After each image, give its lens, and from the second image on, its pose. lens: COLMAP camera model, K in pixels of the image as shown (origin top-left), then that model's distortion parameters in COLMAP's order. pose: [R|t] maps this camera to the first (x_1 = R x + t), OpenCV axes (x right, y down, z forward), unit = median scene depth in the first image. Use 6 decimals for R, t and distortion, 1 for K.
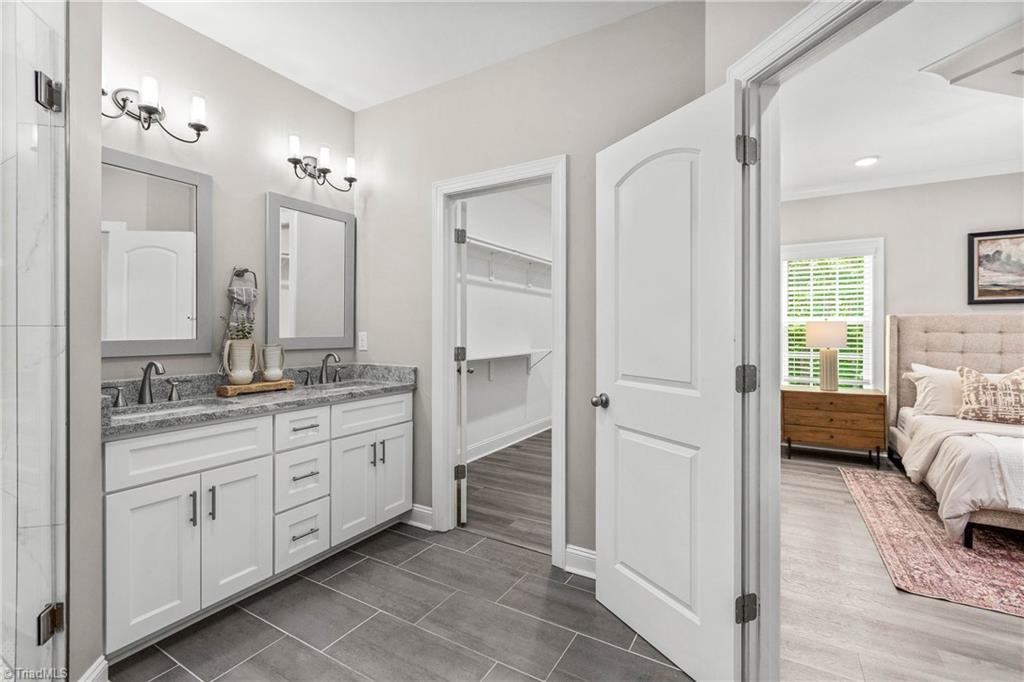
lens RADIAL K [[455.1, 0, 508.6], [0, 455.1, 334.2], [0, 0, 1]] dist [-0.001451, -0.000048]
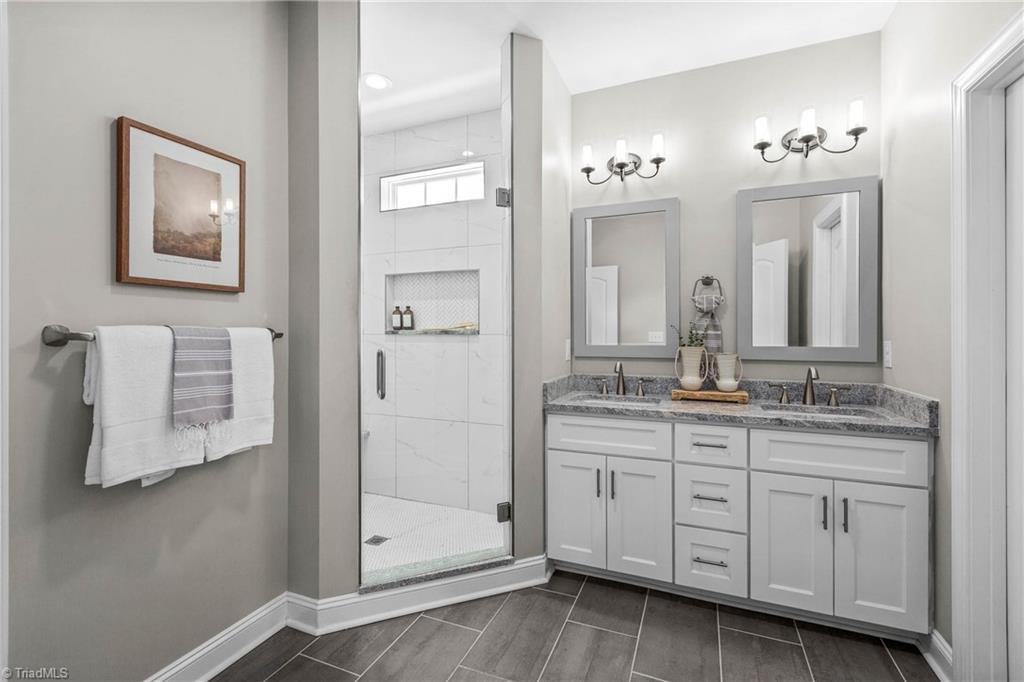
lens RADIAL K [[409.0, 0, 513.3], [0, 409.0, 347.1], [0, 0, 1]] dist [0.001105, 0.000367]
pose [[0.173711, 0.022011, -0.984551, 0.242491], [-0.010635, 0.999734, 0.020474, -0.002445], [0.984739, 0.006914, 0.173899, 0.405882]]
